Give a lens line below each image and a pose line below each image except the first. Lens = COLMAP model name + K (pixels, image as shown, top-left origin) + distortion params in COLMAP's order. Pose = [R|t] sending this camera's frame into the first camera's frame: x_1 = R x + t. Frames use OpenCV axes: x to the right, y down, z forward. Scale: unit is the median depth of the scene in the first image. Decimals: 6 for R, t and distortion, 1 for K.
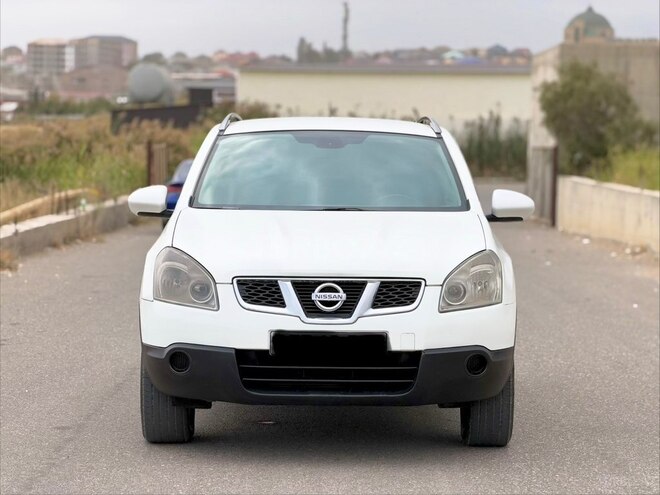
lens RADIAL K [[2013.7, 0, 327.5], [0, 2013.7, 249.5], [0, 0, 1]] dist [0.302317, 0.000000]
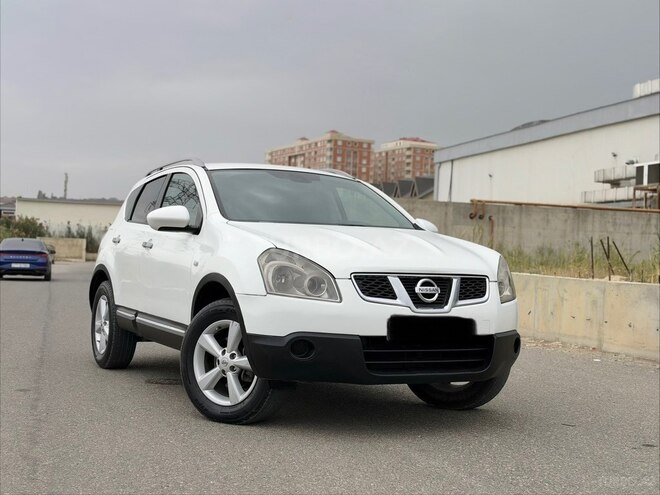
lens RADIAL K [[948.7, 0, 335.1], [0, 948.7, 249.1], [0, 0, 1]] dist [0.151122, 0.000000]
pose [[0.952400, 0.016493, 0.304406, -0.216721], [-0.002003, 0.998852, -0.047852, 0.024921], [-0.304846, 0.044964, 0.951340, 0.438513]]
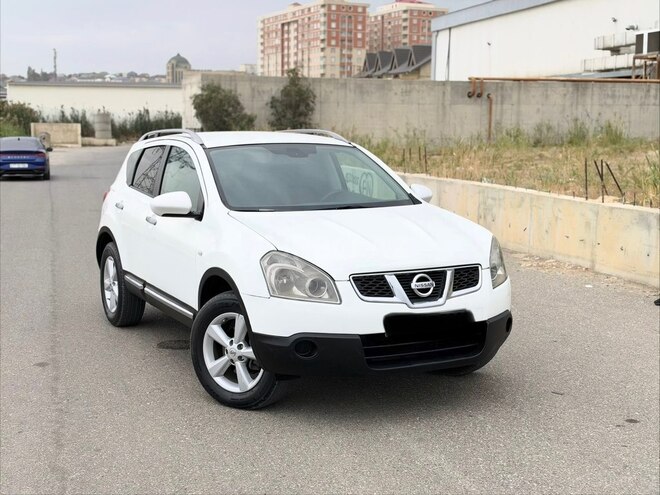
lens RADIAL K [[948.7, 0, 339.1], [0, 948.7, 243.5], [0, 0, 1]] dist [0.151122, 0.000000]
pose [[0.950379, -0.055489, 0.306105, -0.221680], [0.031656, 0.996106, 0.082285, -0.051640], [-0.309479, -0.068512, 0.948435, 0.416300]]
